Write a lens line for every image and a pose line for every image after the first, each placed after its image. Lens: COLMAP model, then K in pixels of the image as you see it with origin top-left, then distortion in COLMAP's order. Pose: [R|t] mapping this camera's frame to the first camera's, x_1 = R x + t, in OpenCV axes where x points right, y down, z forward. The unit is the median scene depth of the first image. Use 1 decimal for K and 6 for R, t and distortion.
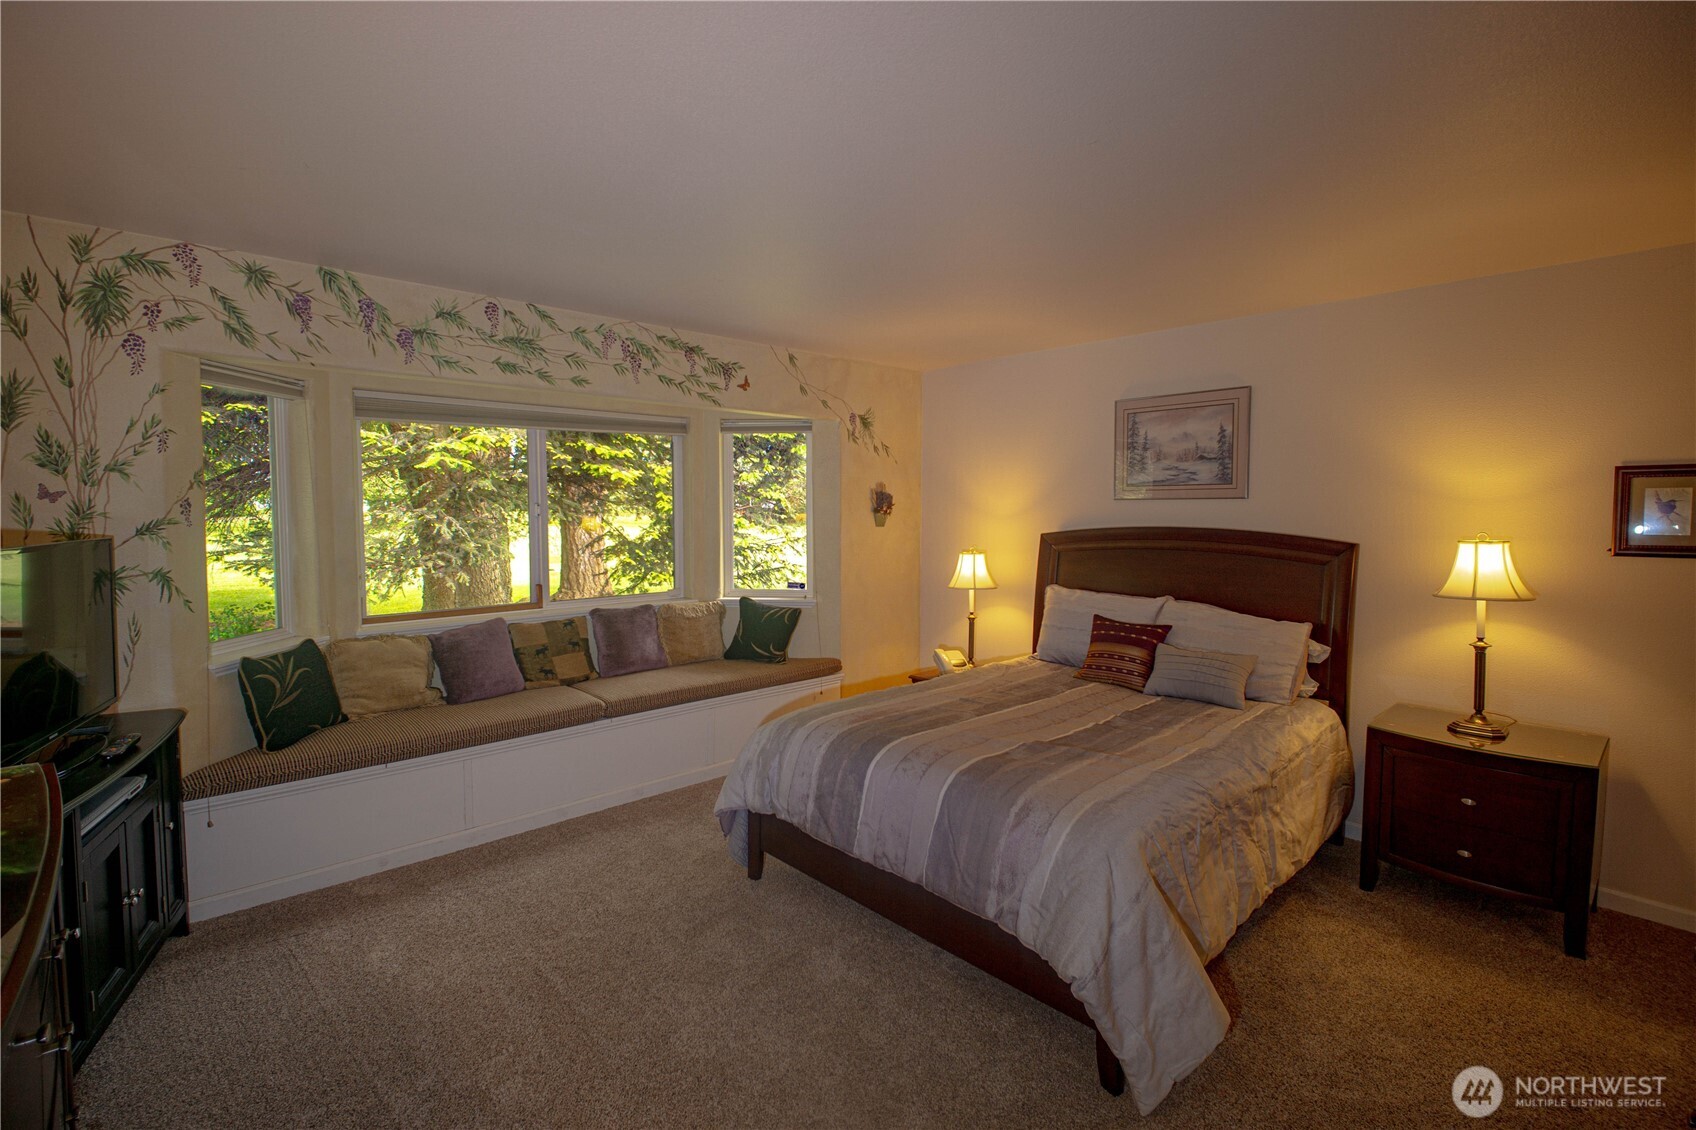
lens RADIAL K [[772.7, 0, 840.4], [0, 772.7, 570.3], [0, 0, 1]] dist [-0.004871, -0.003193]
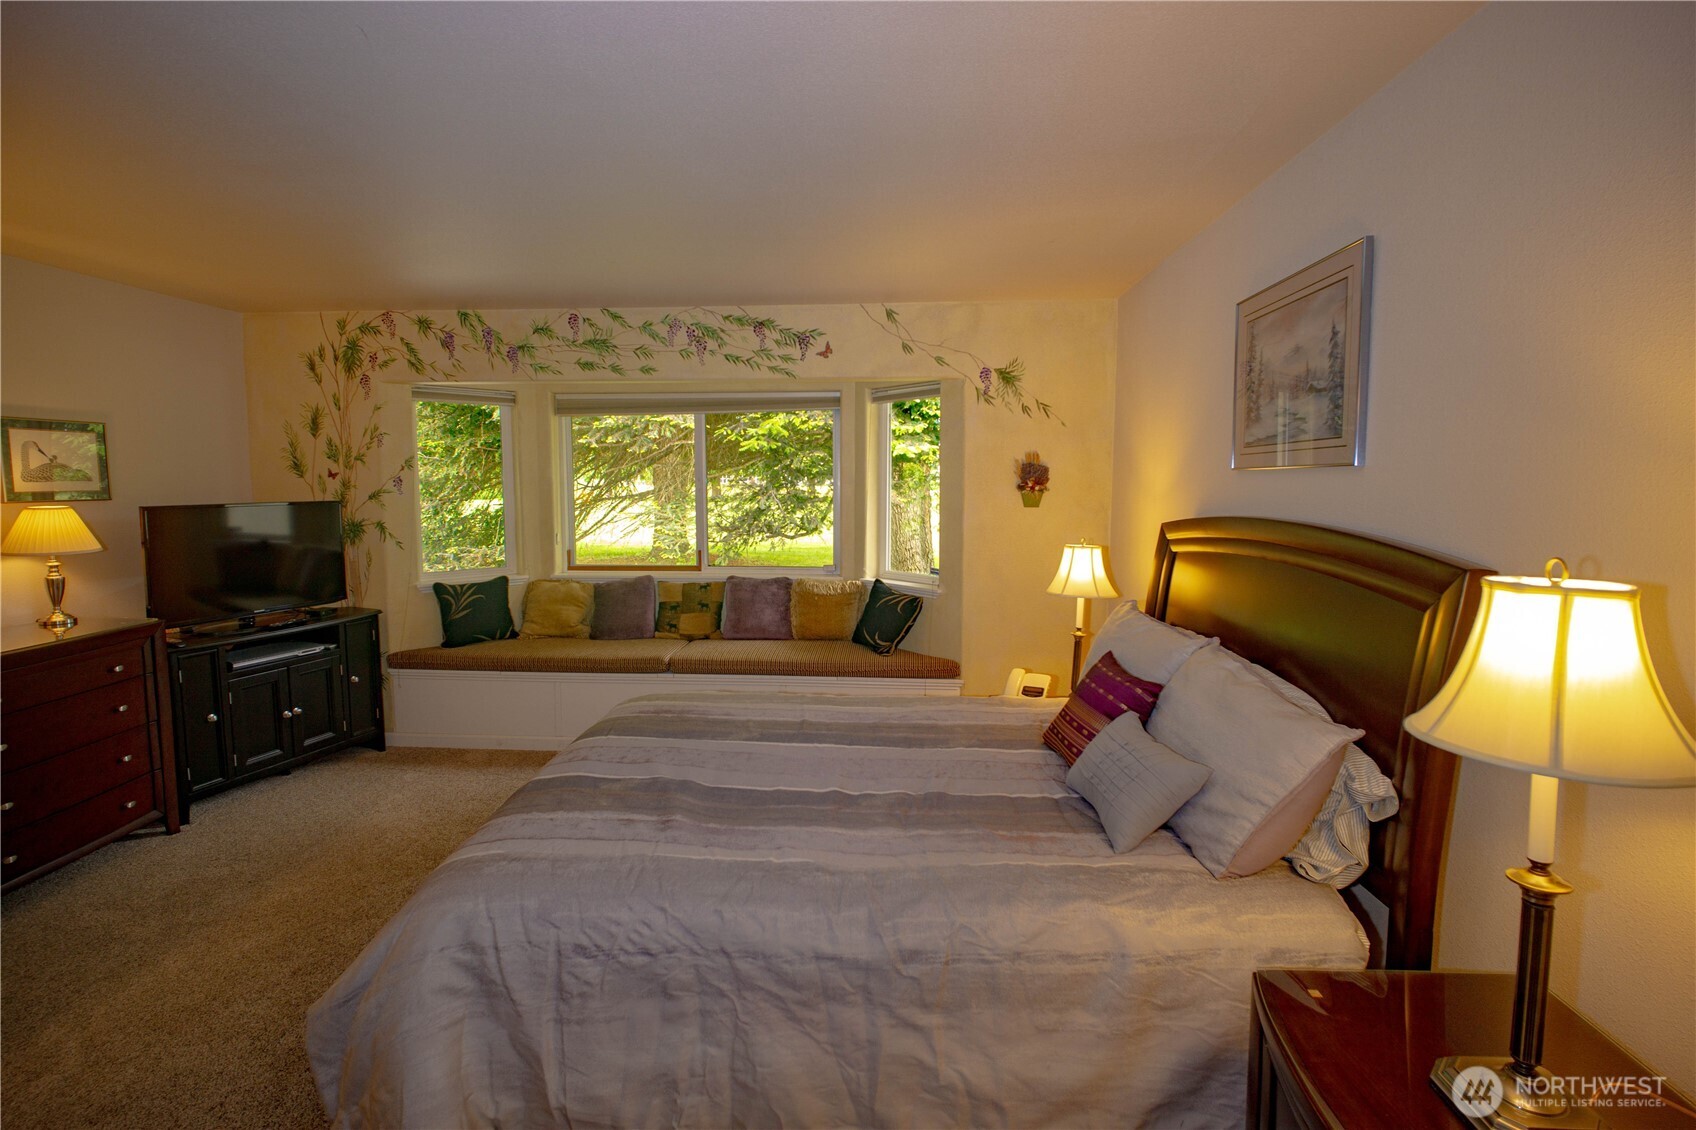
lens RADIAL K [[772.7, 0, 847.1], [0, 772.7, 567.7], [0, 0, 1]] dist [-0.004871, -0.003193]
pose [[0.689119, 0.079840, -0.720237, 0.729799], [-0.060007, 0.996786, 0.053083, -0.037123], [0.722160, 0.006639, 0.691694, 0.457502]]
